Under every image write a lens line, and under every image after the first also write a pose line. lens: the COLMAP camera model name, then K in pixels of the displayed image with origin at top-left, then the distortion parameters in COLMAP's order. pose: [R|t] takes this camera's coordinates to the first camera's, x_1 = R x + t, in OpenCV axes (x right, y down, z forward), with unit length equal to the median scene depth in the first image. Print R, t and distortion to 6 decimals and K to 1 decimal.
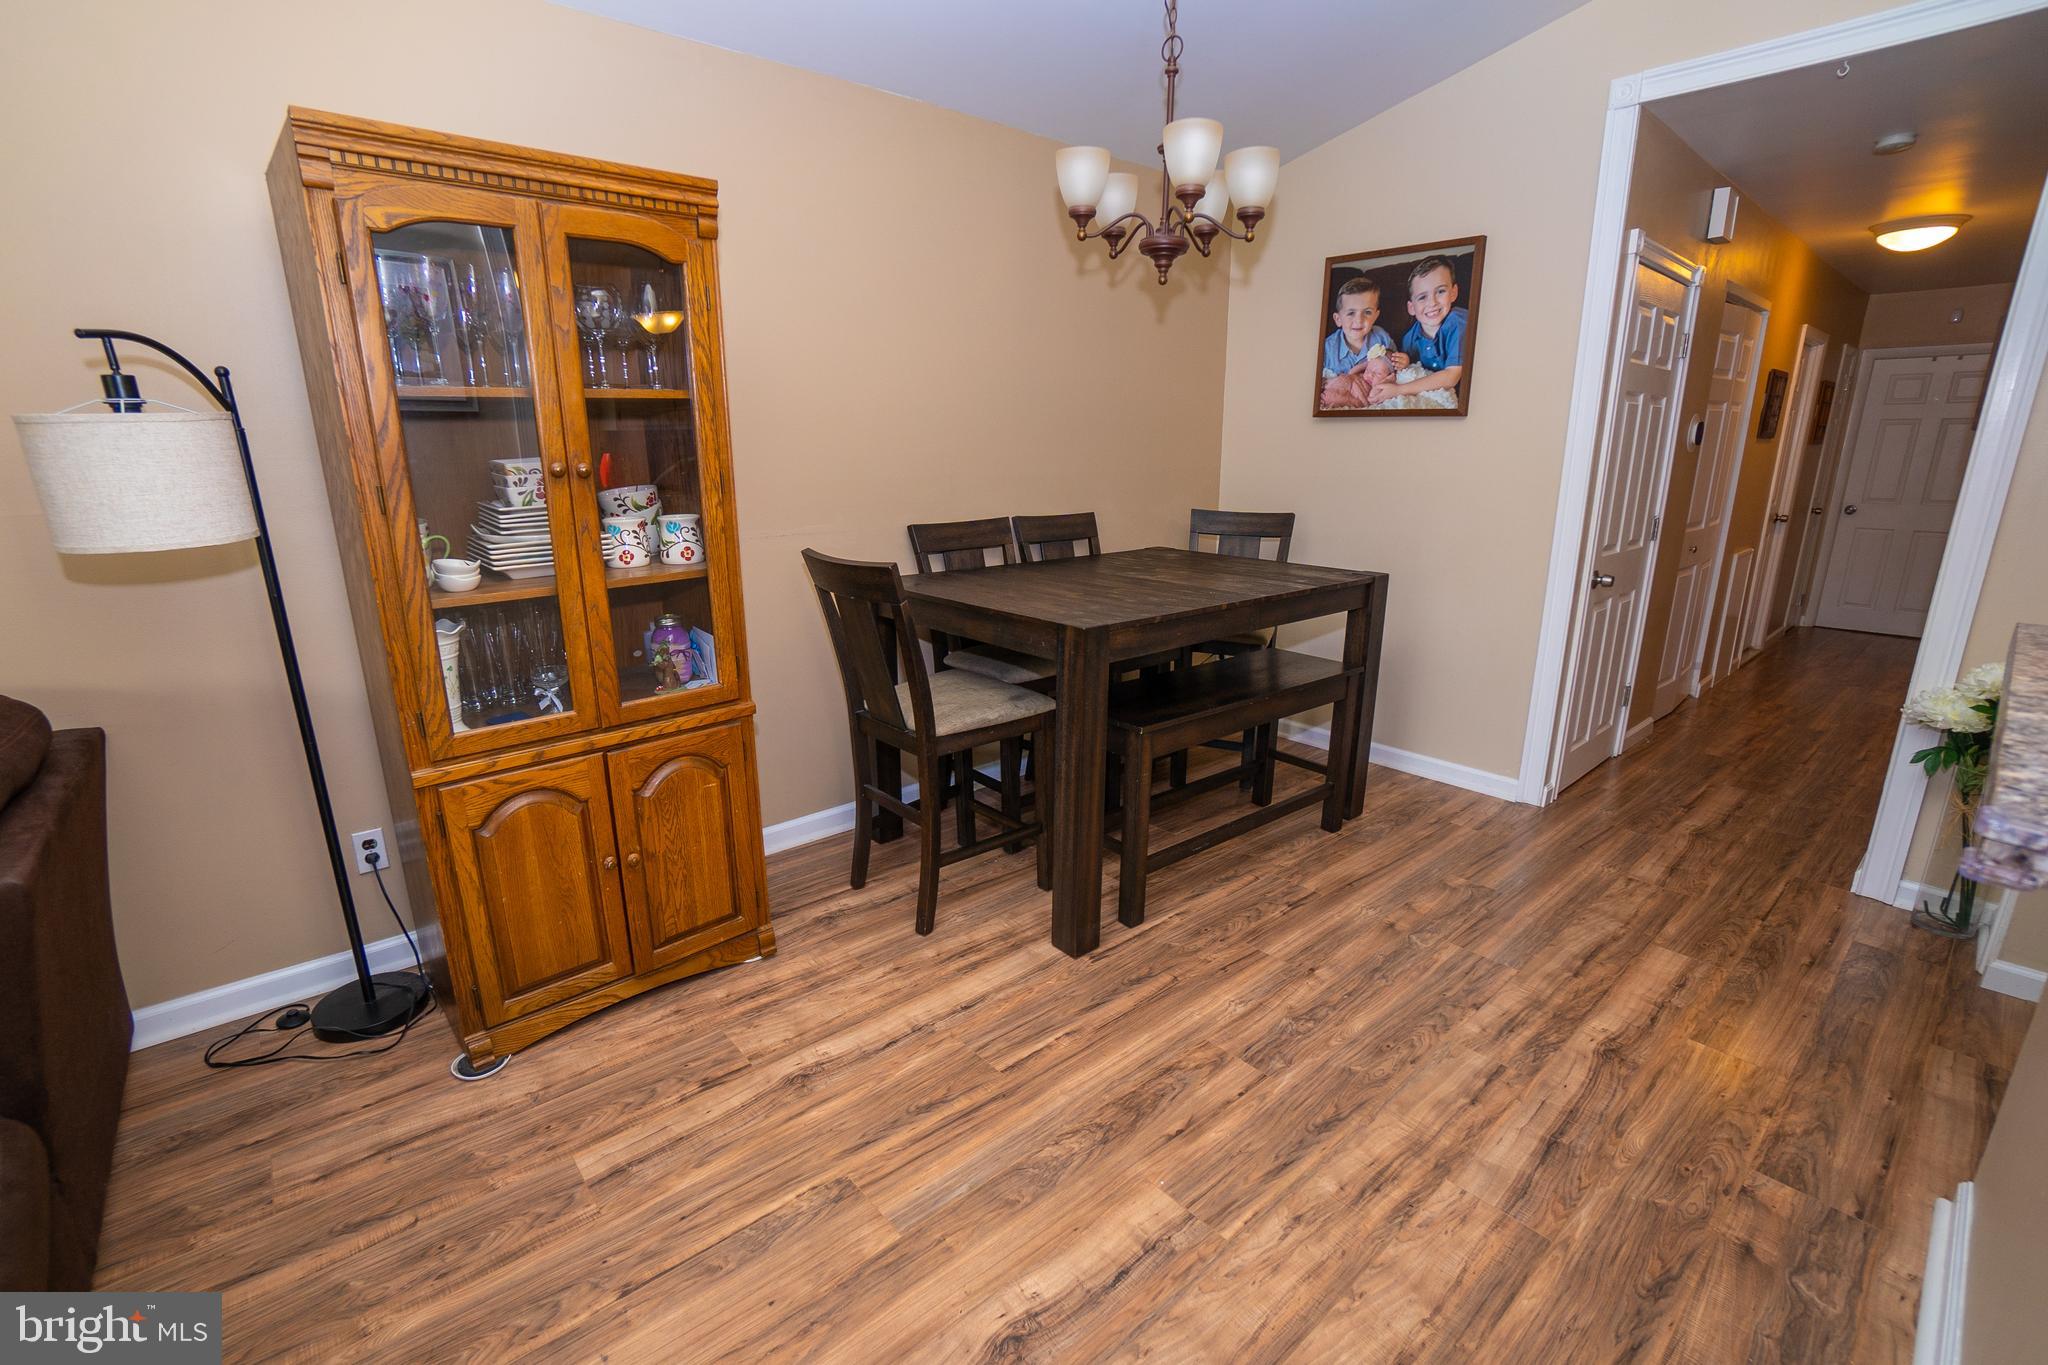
lens RADIAL K [[908.3, 0, 1015.4], [0, 908.3, 684.1], [0, 0, 1]] dist [-0.064753, 0.026470]
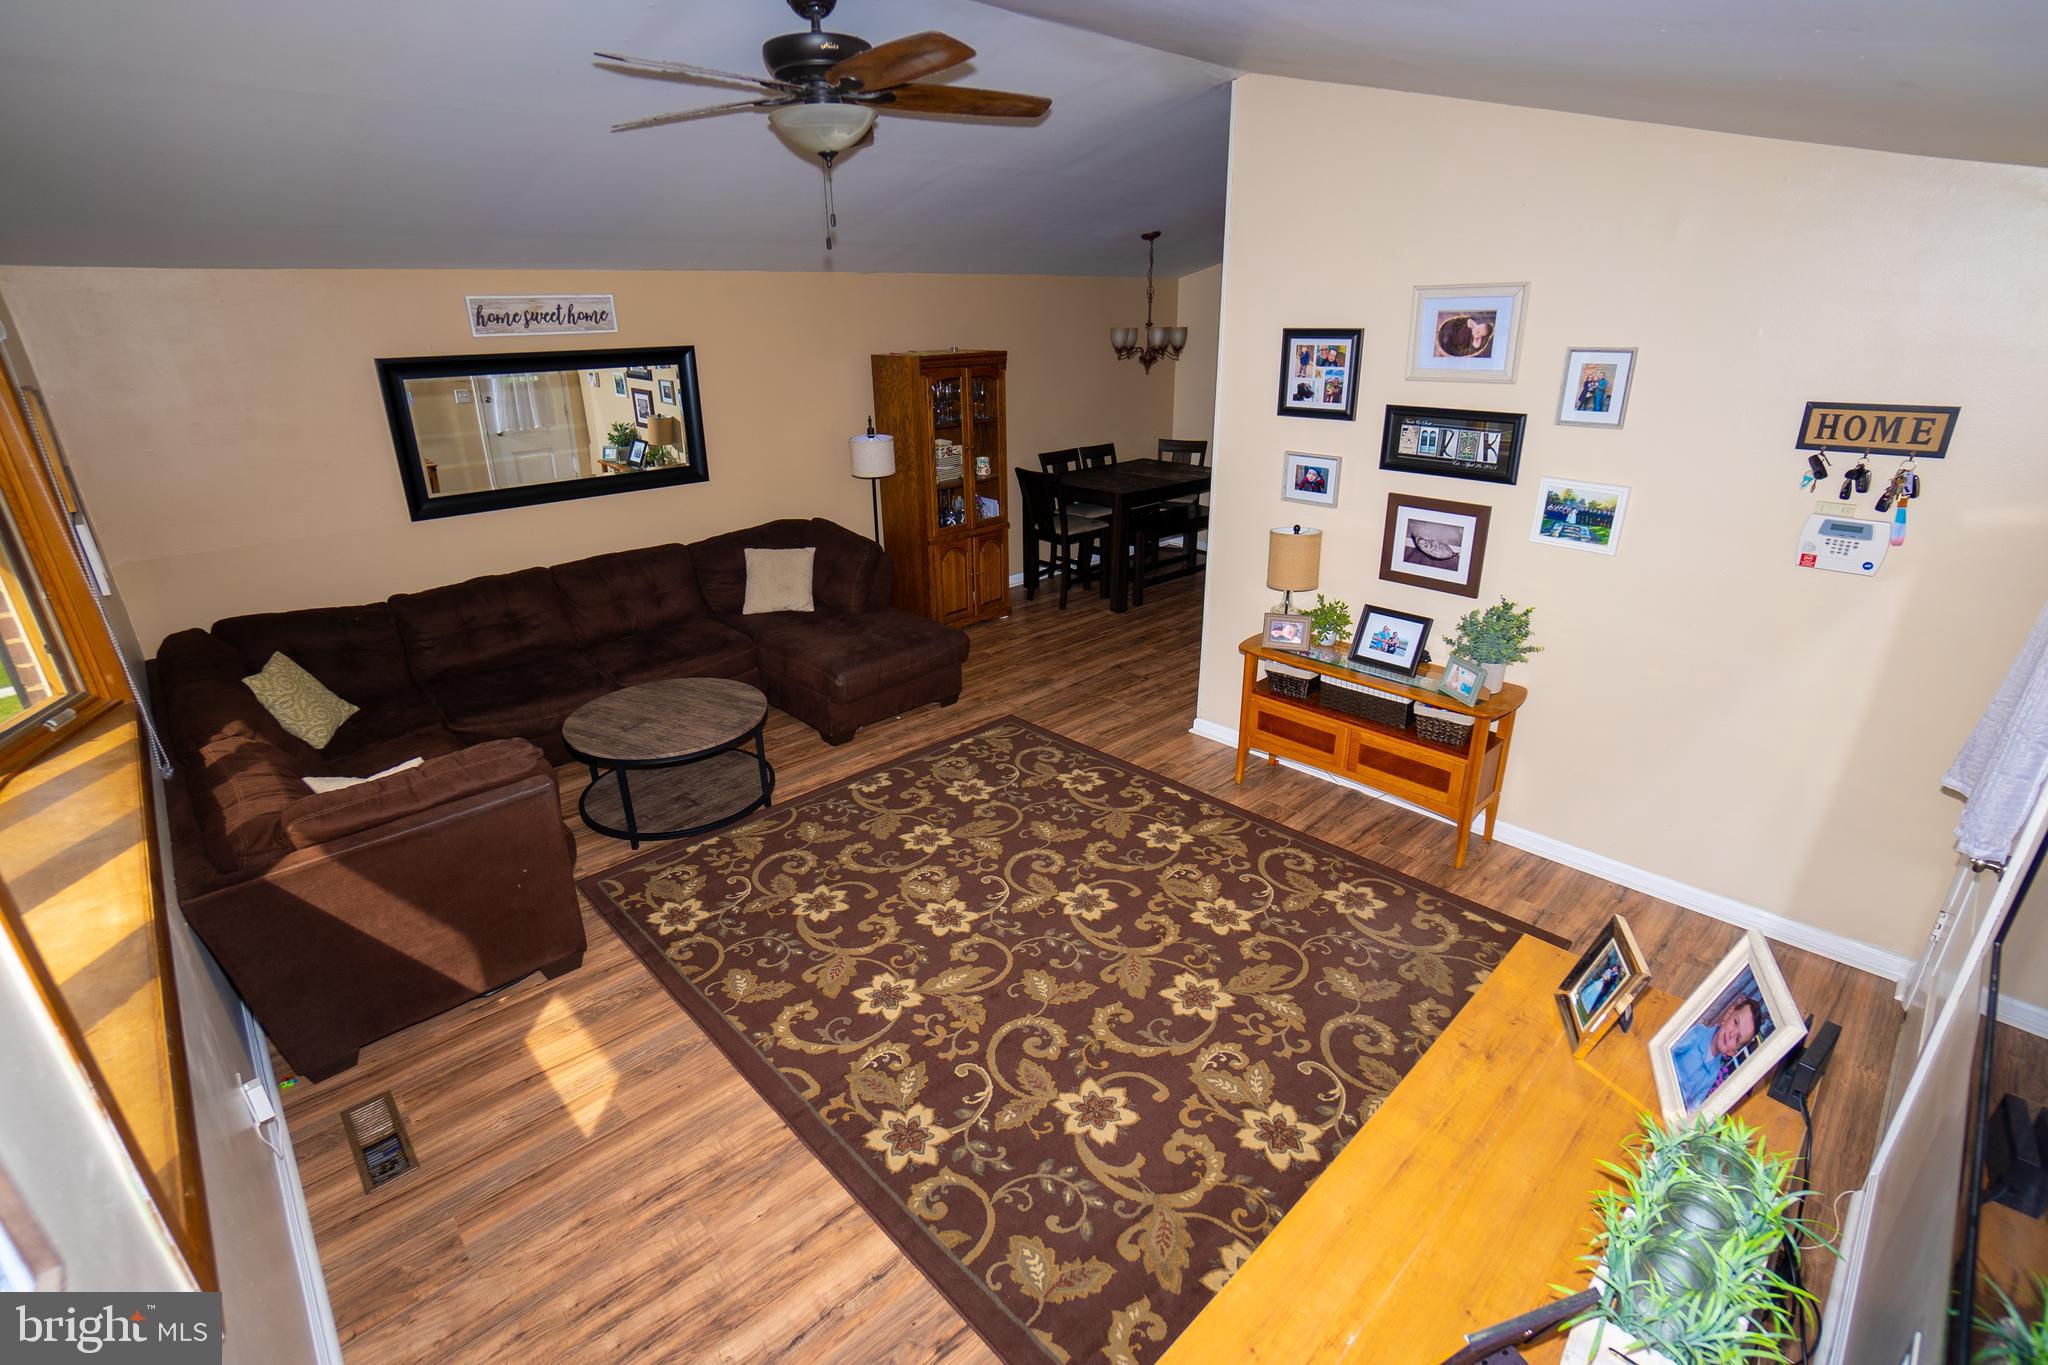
lens RADIAL K [[933.6, 0, 1024.0], [0, 933.6, 682.5], [0, 0, 1]] dist [-0.032812, 0.000647]
pose [[0.998628, -0.030413, 0.042618, -0.410112], [0.025277, 0.992897, 0.116257, 0.195029], [-0.045851, -0.115020, 0.992304, -2.151705]]
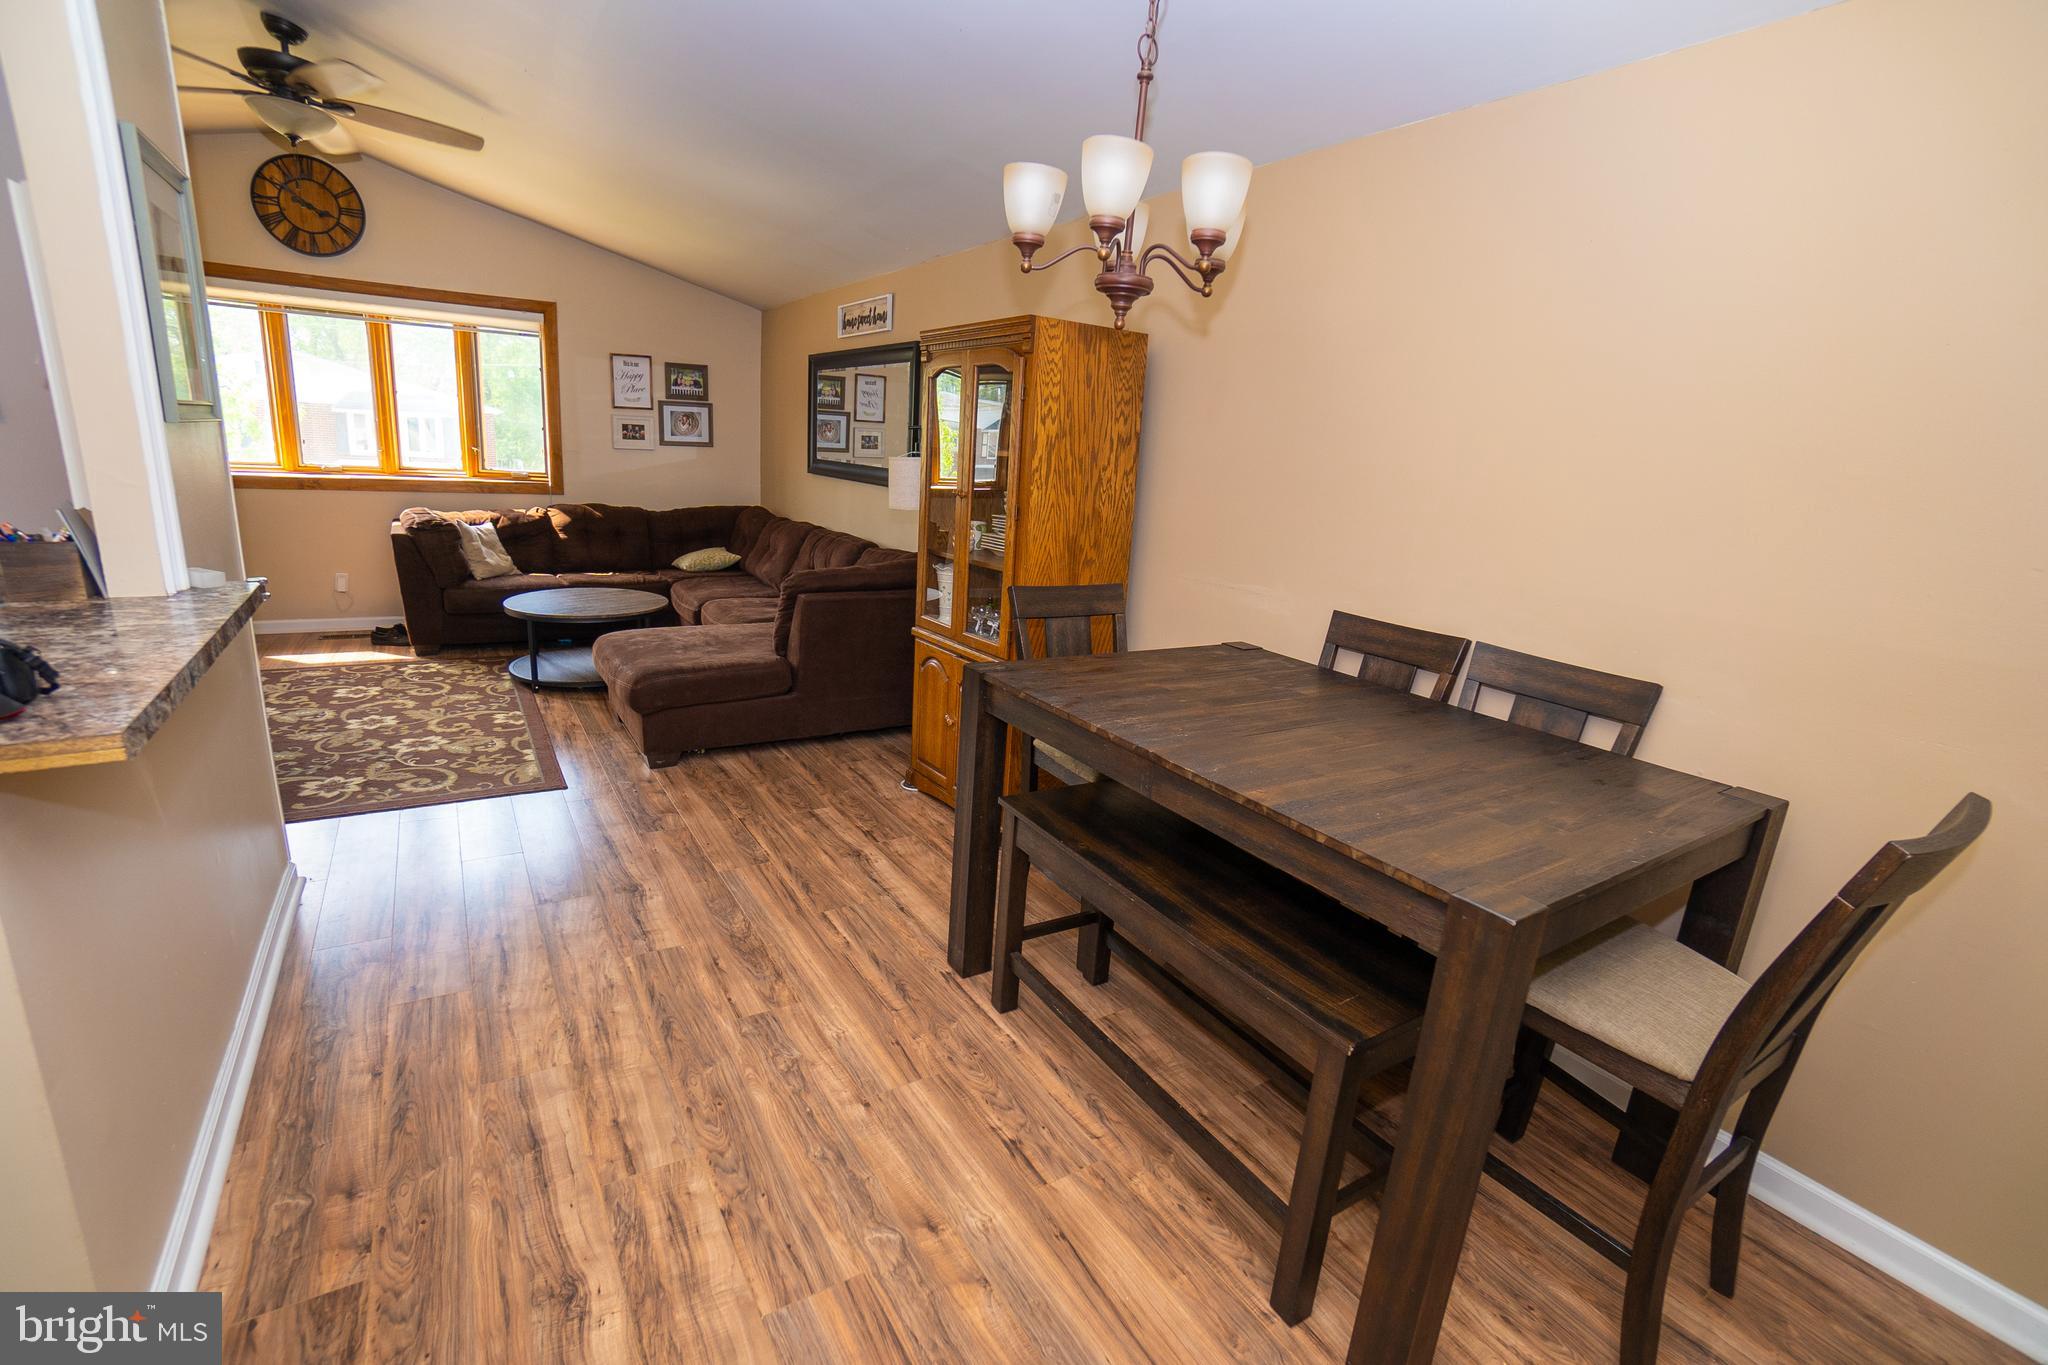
lens RADIAL K [[908.3, 0, 1015.4], [0, 908.3, 684.1], [0, 0, 1]] dist [-0.064753, 0.026470]
pose [[-0.143109, 0.237696, -0.960740, 1.164041], [-0.321919, 0.906766, 0.272294, -0.369732], [0.935889, 0.348248, -0.053248, 1.157791]]
